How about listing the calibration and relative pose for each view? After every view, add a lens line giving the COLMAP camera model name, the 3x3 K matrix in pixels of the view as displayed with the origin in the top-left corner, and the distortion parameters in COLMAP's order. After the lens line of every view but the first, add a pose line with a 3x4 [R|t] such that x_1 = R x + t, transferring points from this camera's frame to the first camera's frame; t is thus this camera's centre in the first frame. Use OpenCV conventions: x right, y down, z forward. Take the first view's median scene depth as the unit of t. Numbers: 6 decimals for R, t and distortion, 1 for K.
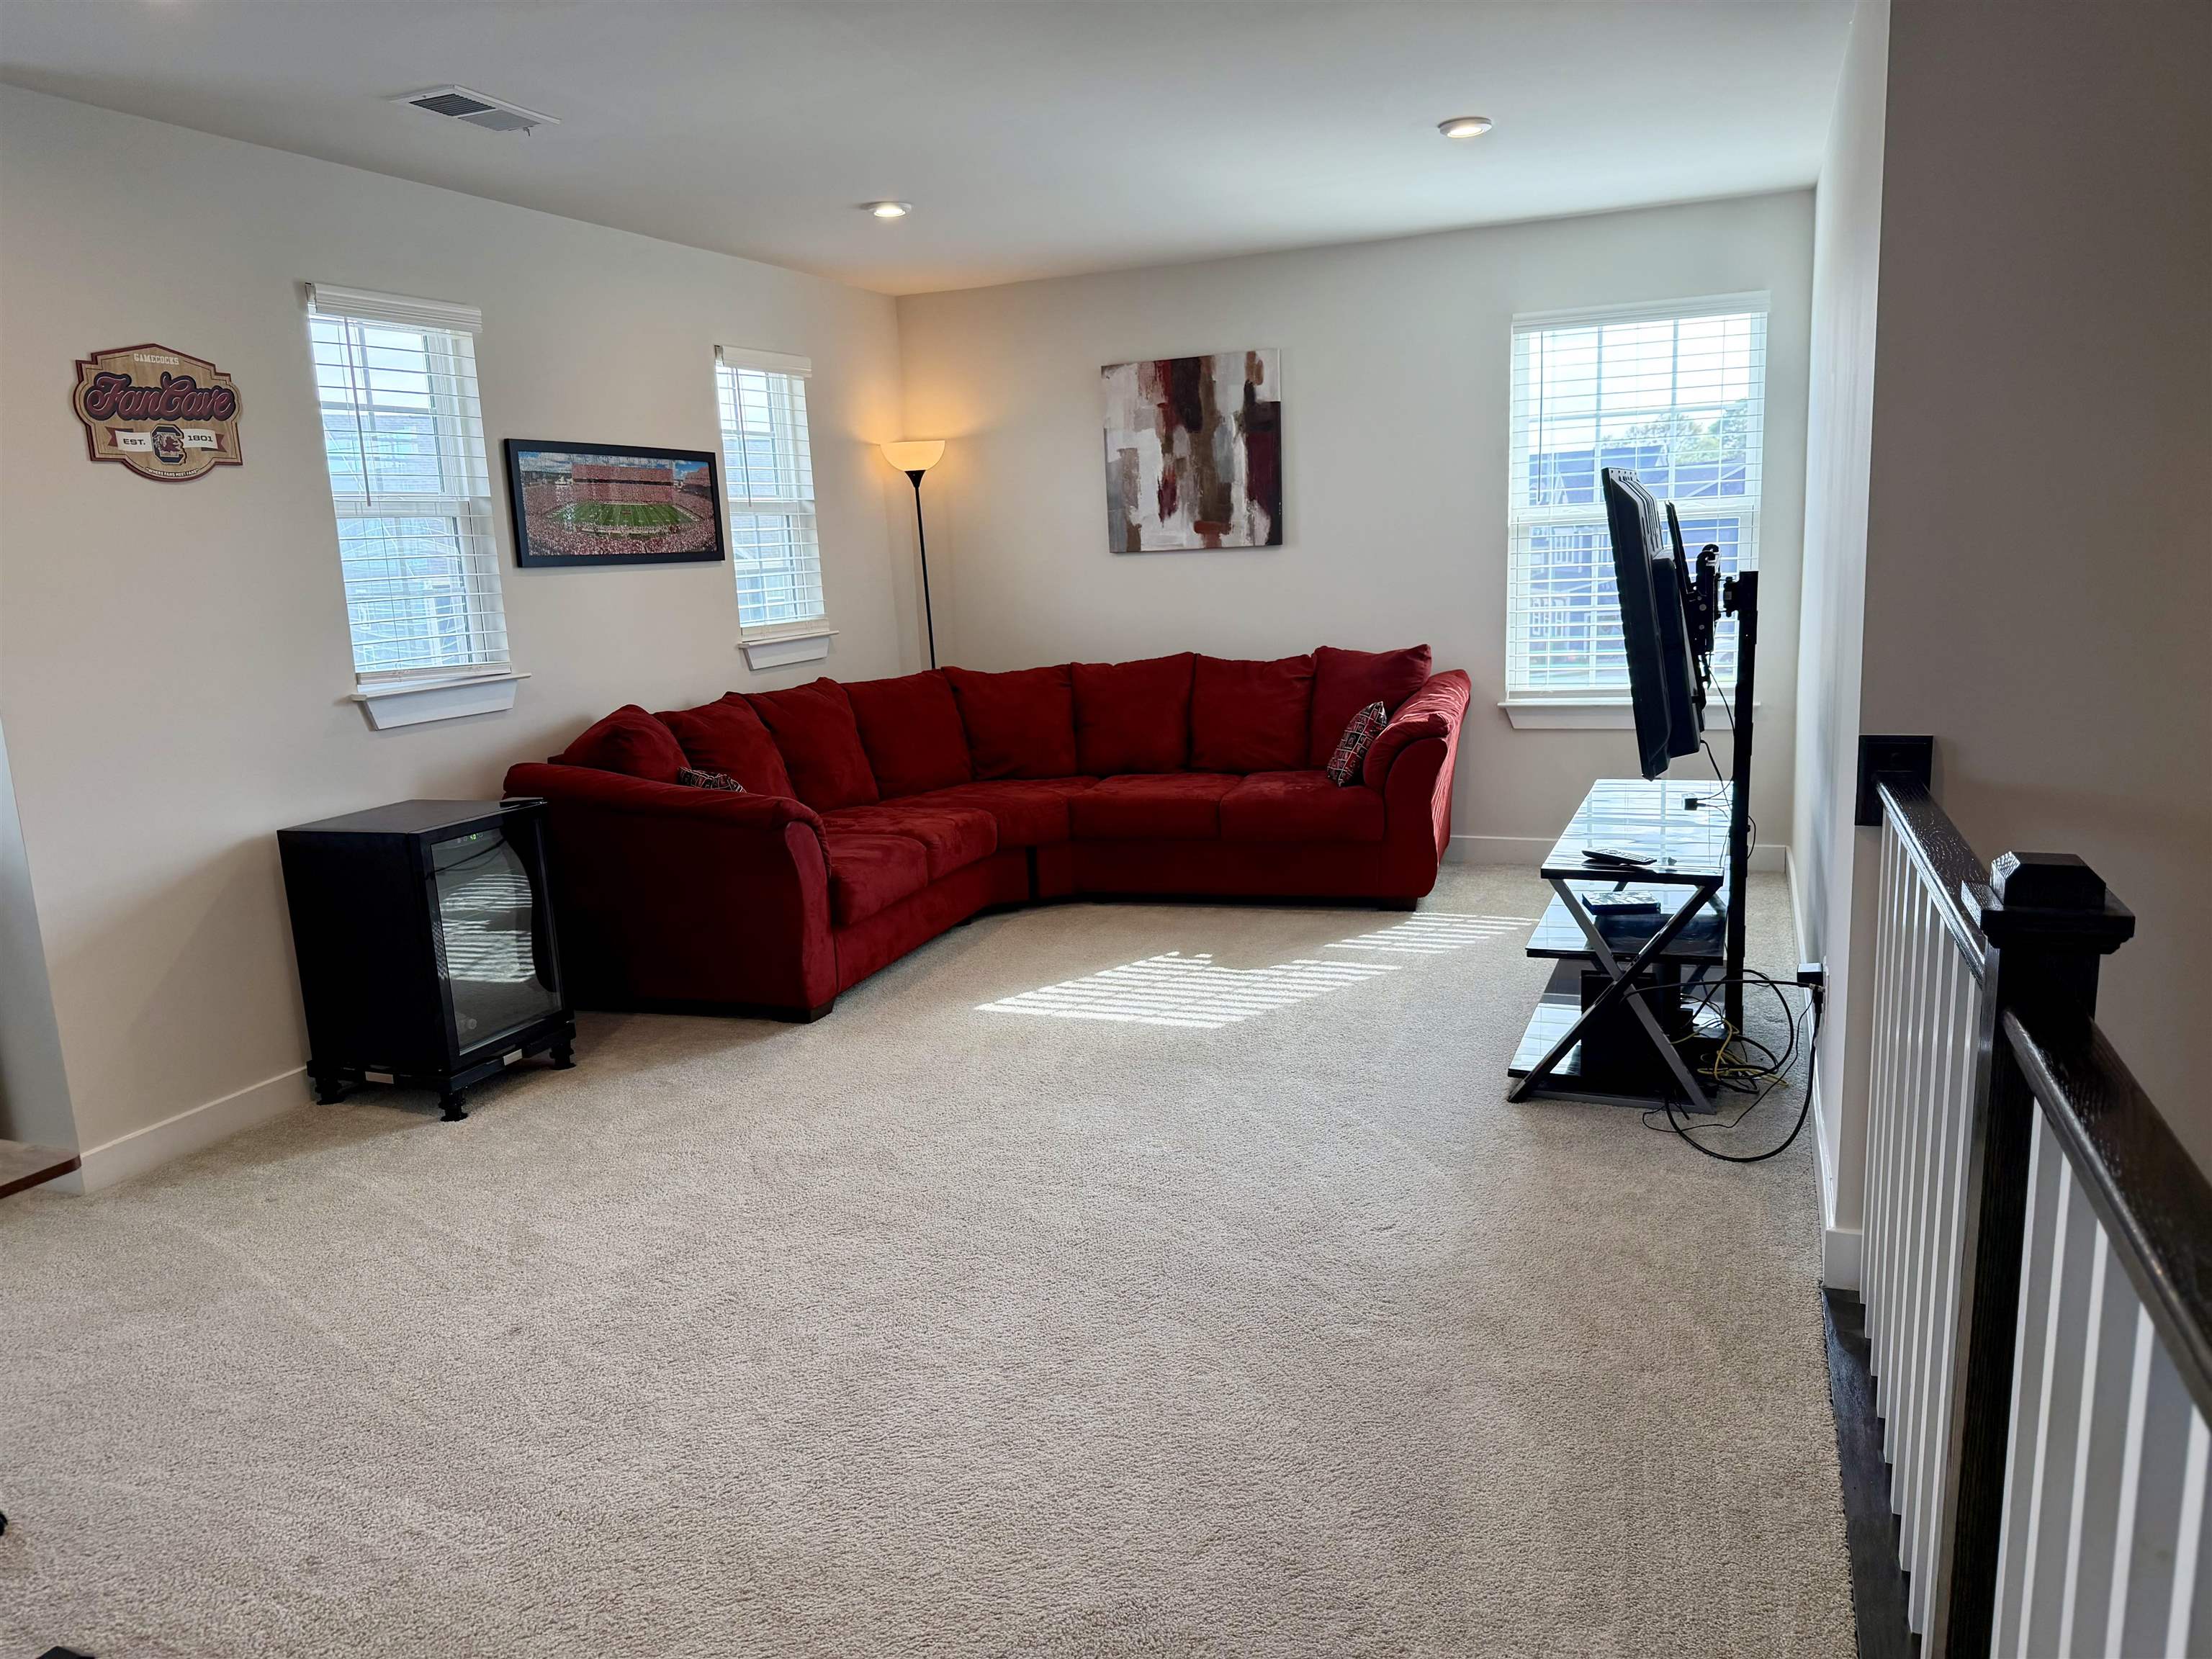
lens RADIAL K [[1520.4, 0, 1070.4], [0, 1520.4, 820.6], [0, 0, 1]] dist [0.117089, -0.180382]
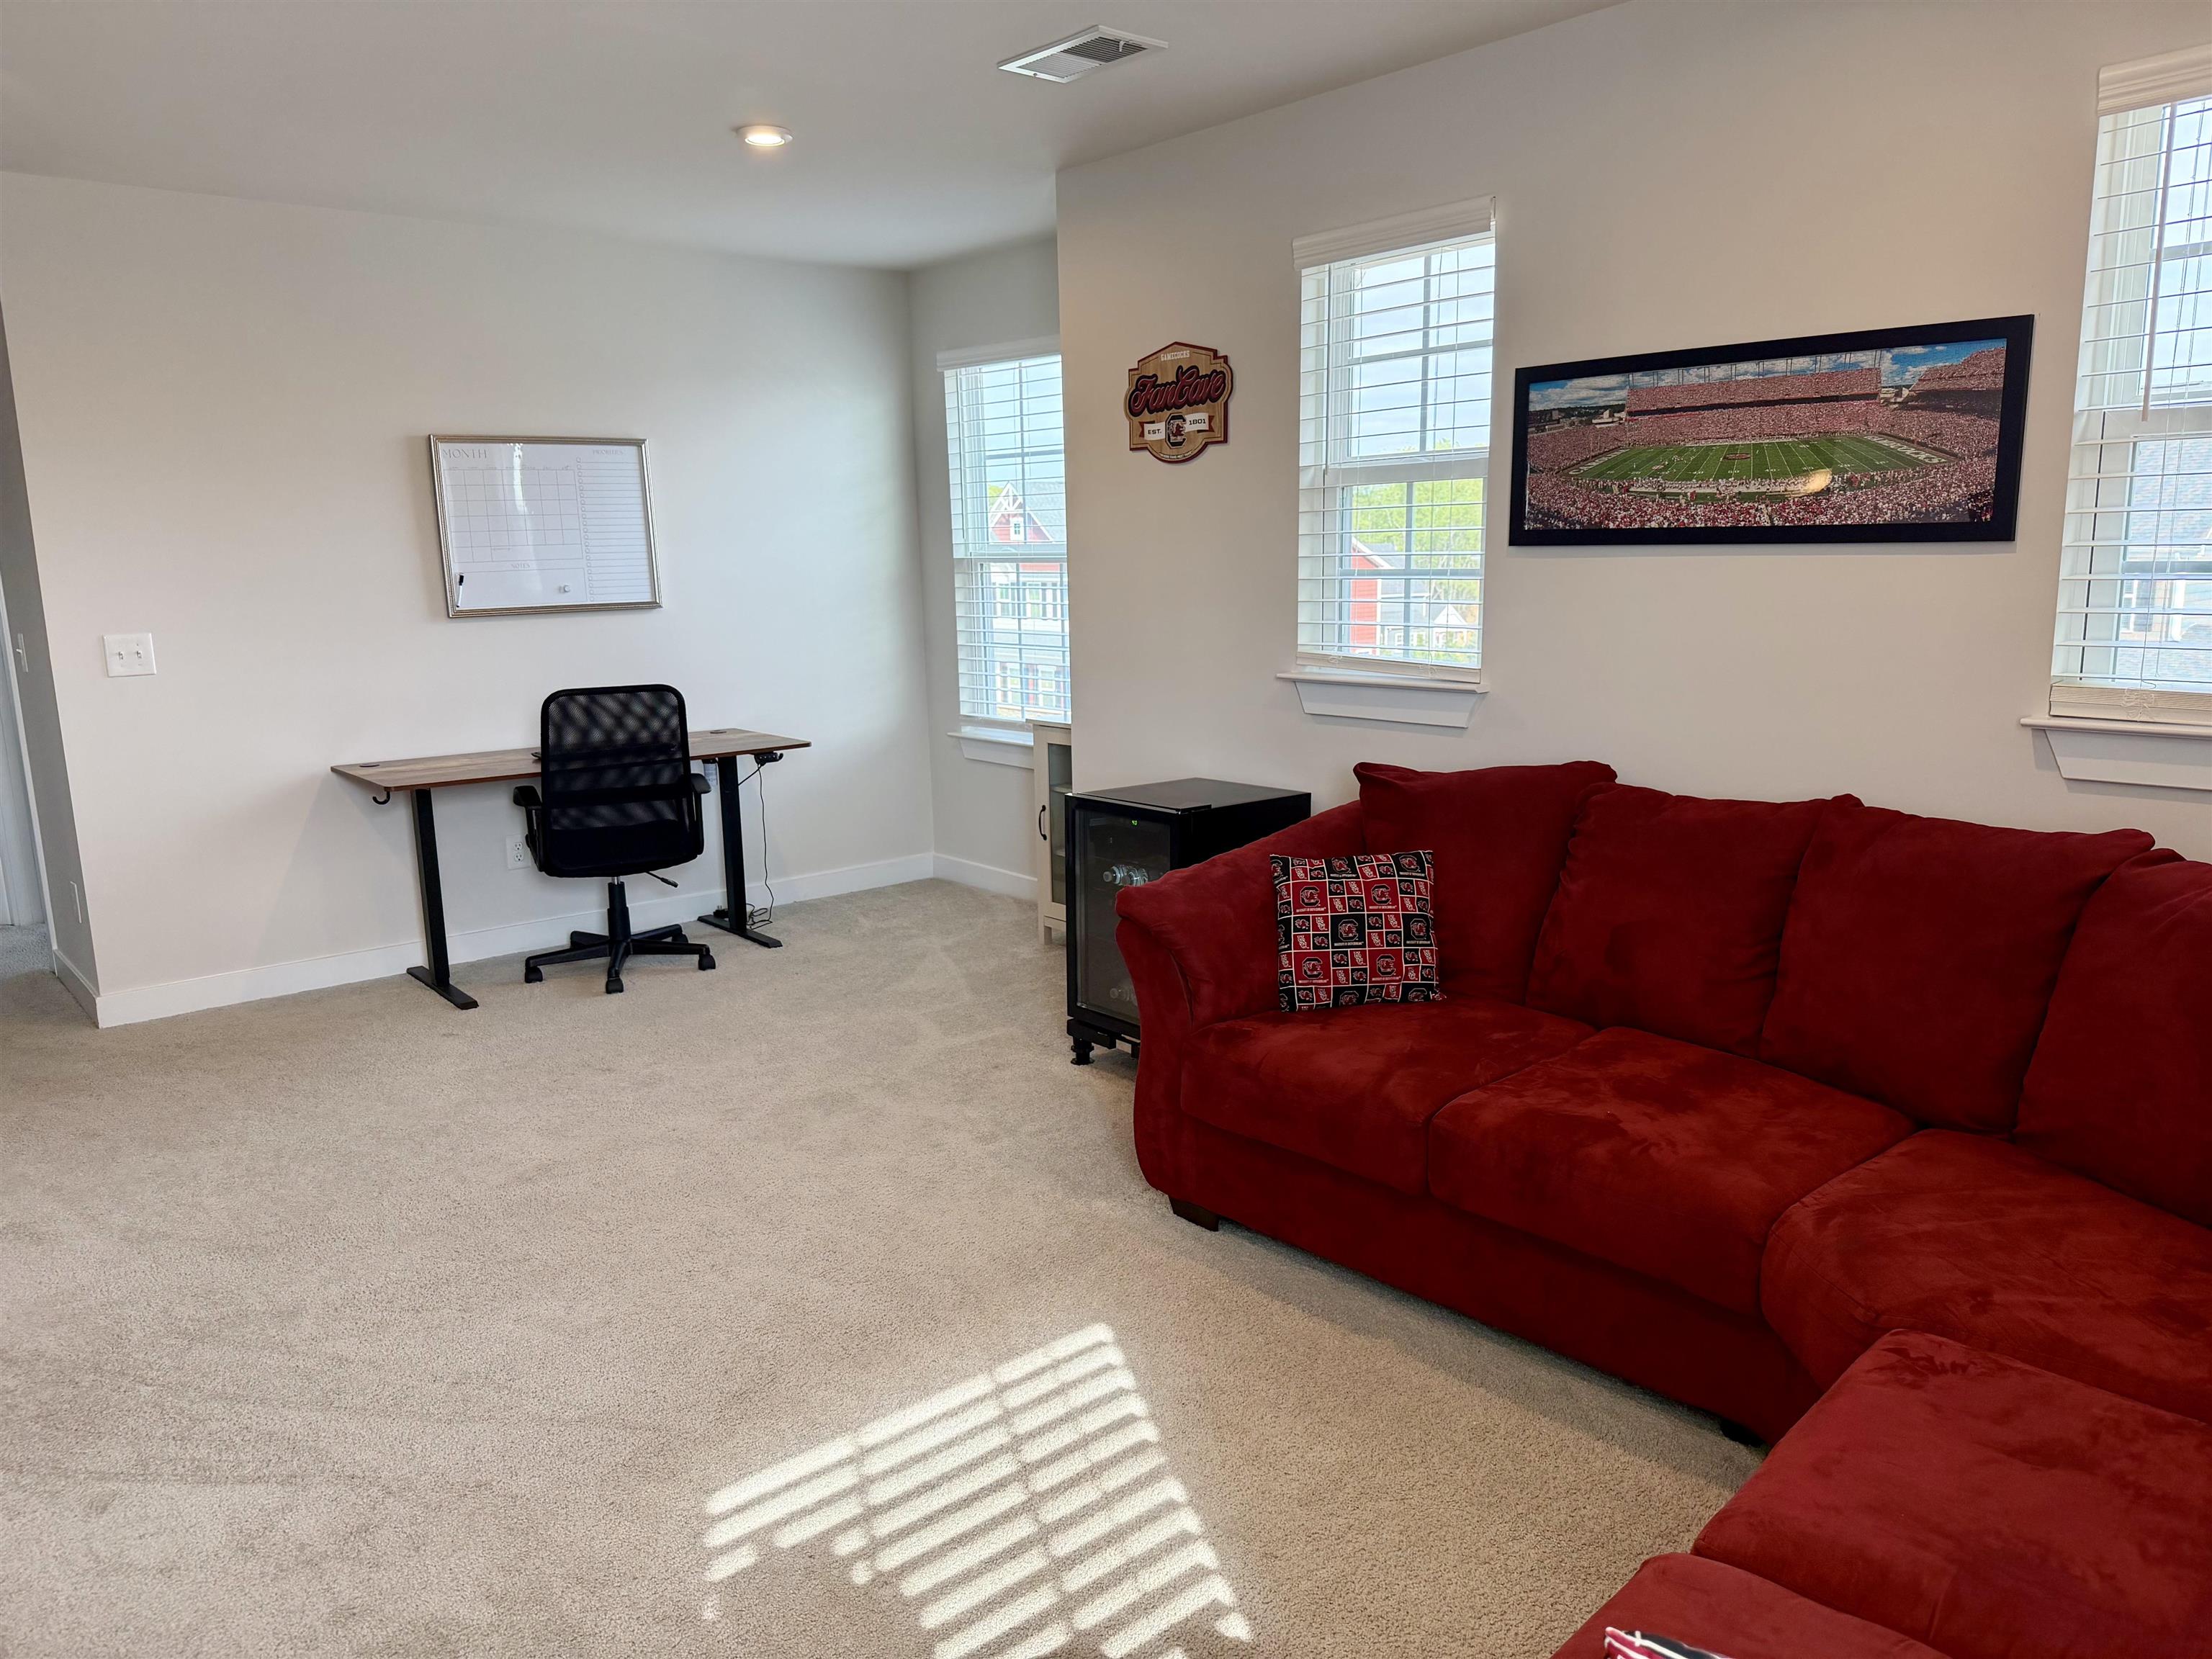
lens RADIAL K [[1520.4, 0, 1070.4], [0, 1520.4, 820.6], [0, 0, 1]] dist [0.117089, -0.180382]
pose [[-0.431554, 0.205874, -0.878281, 0.416556], [-0.132644, 0.948545, 0.287520, -0.227583], [0.892282, 0.240579, -0.382041, 1.147714]]
